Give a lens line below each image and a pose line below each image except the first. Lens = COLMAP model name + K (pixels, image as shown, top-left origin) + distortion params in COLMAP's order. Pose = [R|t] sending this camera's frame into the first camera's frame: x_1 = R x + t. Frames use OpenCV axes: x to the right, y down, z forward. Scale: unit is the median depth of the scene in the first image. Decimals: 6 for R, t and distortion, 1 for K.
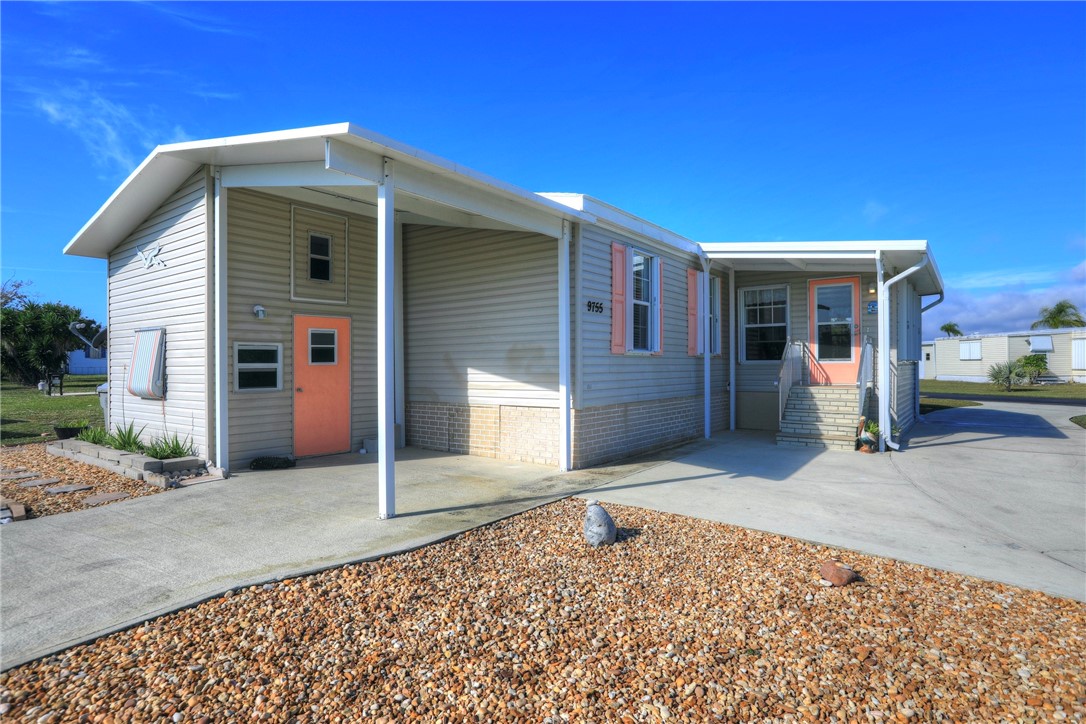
lens RADIAL K [[595.0, 0, 559.6], [0, 595.0, 364.0], [0, 0, 1]] dist [-0.023255, -0.000126]
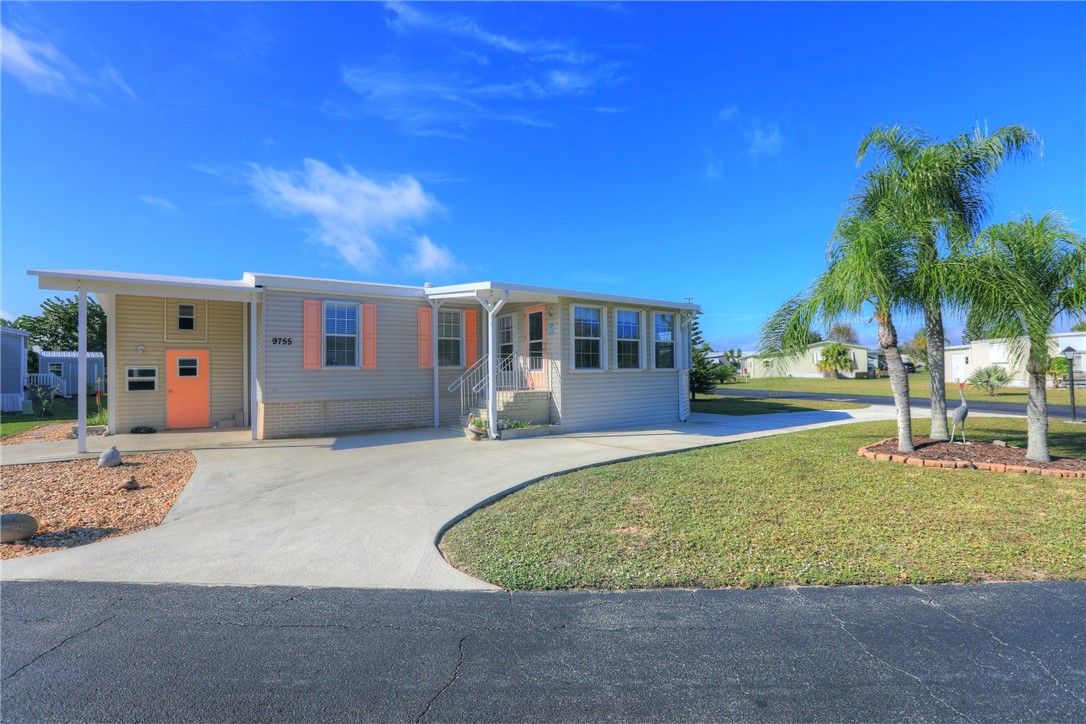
lens RADIAL K [[509.6, 0, 543.1], [0, 509.6, 364.8], [0, 0, 1]] dist [-0.053234, 0.019033]
pose [[0.940347, -0.013749, -0.339938, 1.129875], [0.010000, 0.999868, -0.012778, -0.006546], [0.340069, 0.008616, 0.940361, -0.039275]]
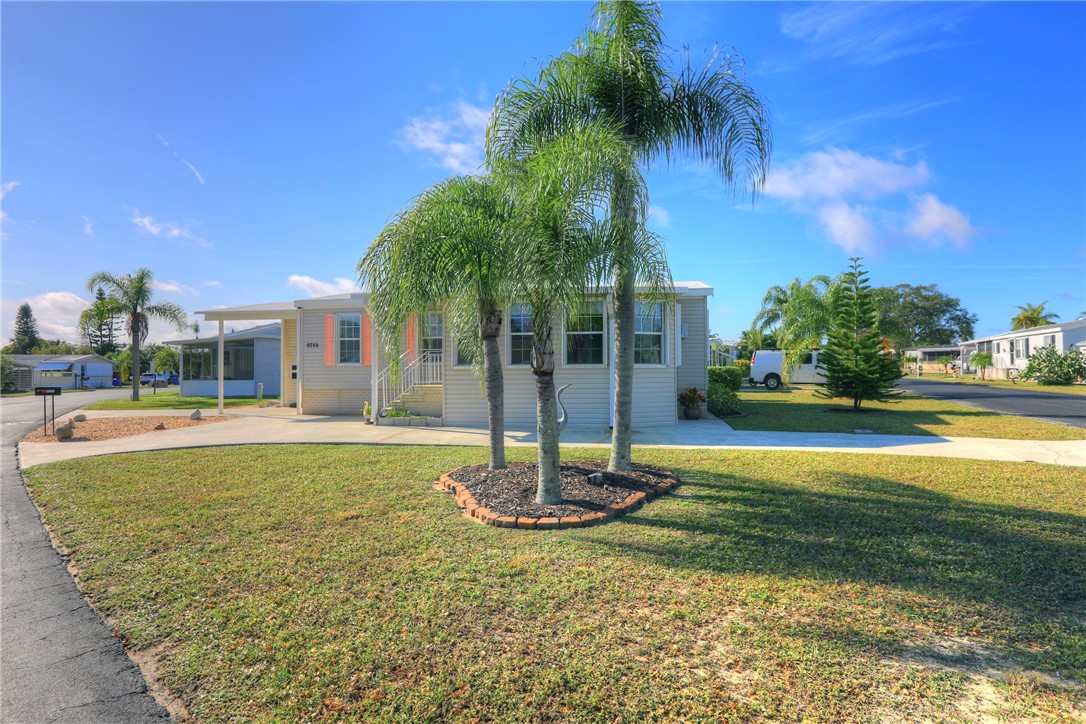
lens RADIAL K [[595.0, 0, 559.6], [0, 595.0, 364.0], [0, 0, 1]] dist [-0.023255, -0.000126]
pose [[0.378661, -0.020361, -0.925311, 2.364967], [0.008337, 0.999792, -0.018588, 0.023506], [0.925498, -0.000676, 0.378752, 0.958265]]
